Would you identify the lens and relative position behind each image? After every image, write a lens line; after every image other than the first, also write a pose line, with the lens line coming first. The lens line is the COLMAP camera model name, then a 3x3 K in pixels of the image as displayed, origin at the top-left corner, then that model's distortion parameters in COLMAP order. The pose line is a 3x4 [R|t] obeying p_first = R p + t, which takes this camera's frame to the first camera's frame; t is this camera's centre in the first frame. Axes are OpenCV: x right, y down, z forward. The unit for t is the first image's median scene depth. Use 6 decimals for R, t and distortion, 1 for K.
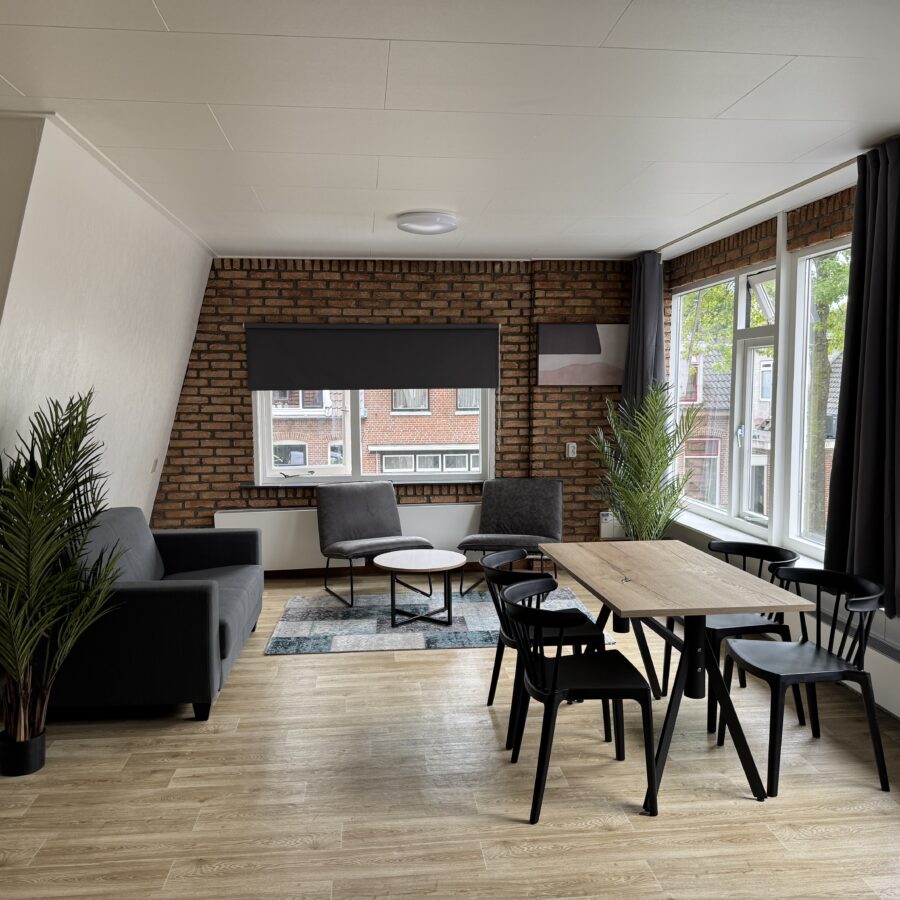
lens RADIAL K [[849.2, 0, 452.1], [0, 849.2, 451.6], [0, 0, 1]] dist [0.044022, 0.000000]
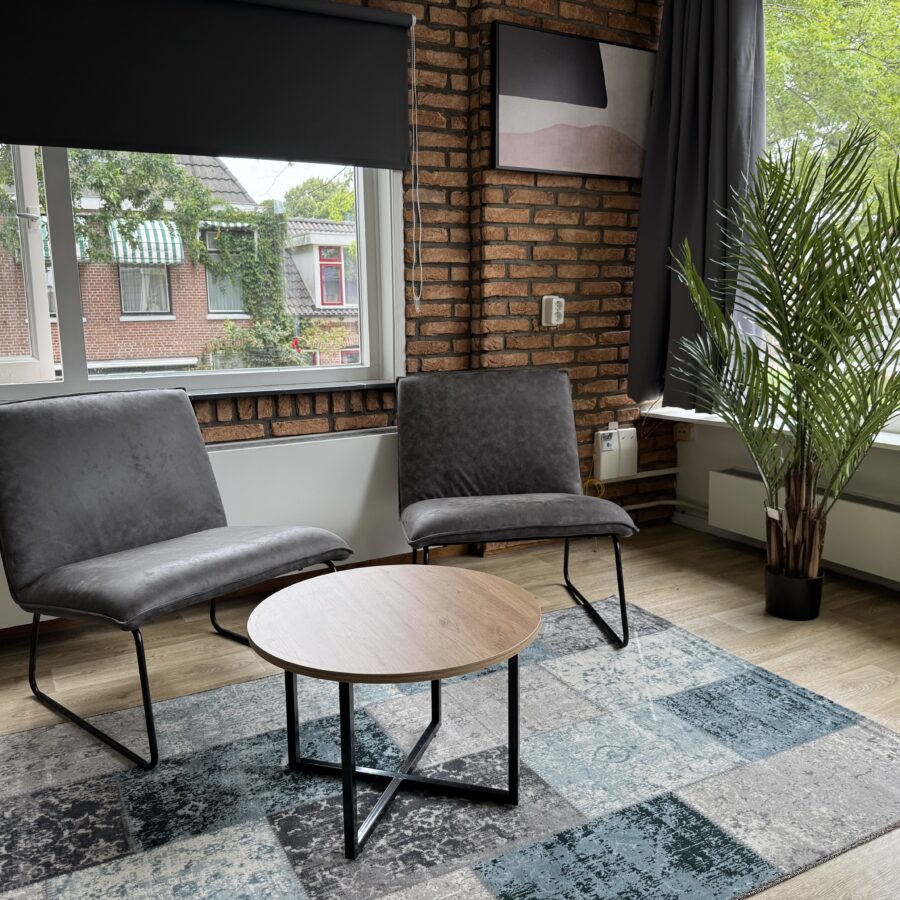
lens RADIAL K [[849.2, 0, 447.7], [0, 849.2, 456.7], [0, 0, 1]] dist [0.044022, 0.000000]
pose [[0.918510, -0.076841, 0.387859, -0.113369], [0.038843, 0.993725, 0.104887, 0.028378], [-0.393485, -0.081274, 0.915731, 0.567263]]
